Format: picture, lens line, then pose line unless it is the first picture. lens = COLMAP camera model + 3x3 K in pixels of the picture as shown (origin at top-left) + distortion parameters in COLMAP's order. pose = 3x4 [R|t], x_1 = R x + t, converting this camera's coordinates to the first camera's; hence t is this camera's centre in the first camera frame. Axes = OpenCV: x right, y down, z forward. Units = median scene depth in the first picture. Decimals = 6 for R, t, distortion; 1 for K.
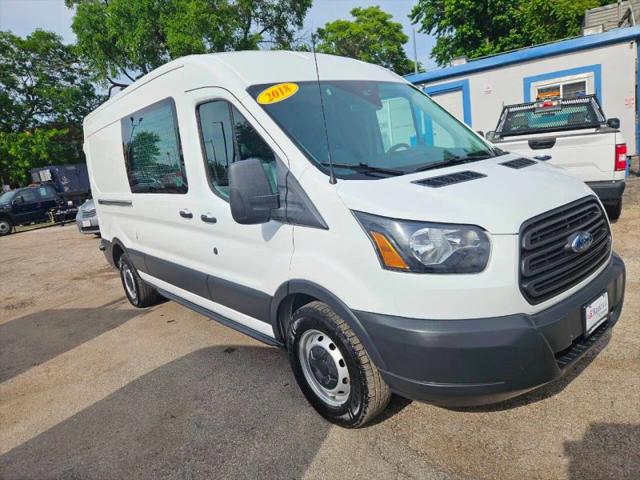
lens RADIAL K [[431.2, 0, 320.0], [0, 431.2, 240.0], [0, 0, 1]] dist [0.063271, -0.049776]
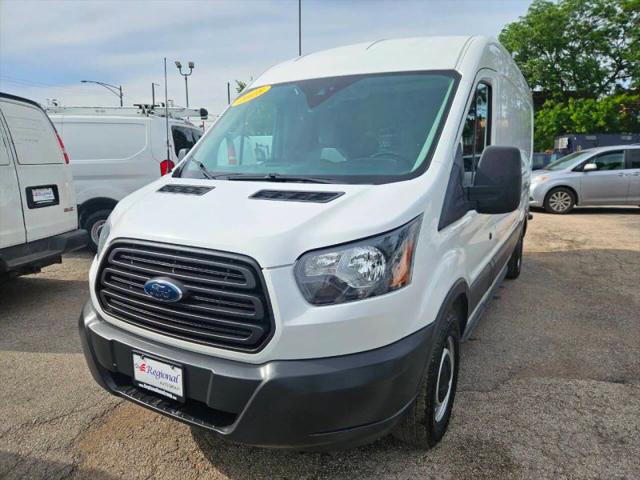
lens RADIAL K [[431.2, 0, 320.0], [0, 431.2, 240.0], [0, 0, 1]] dist [0.063271, -0.049776]
pose [[0.359030, 0.297639, -0.884595, 0.369540], [-0.227441, 0.947117, 0.226365, -0.089940], [0.905189, 0.119921, 0.407739, 0.239741]]
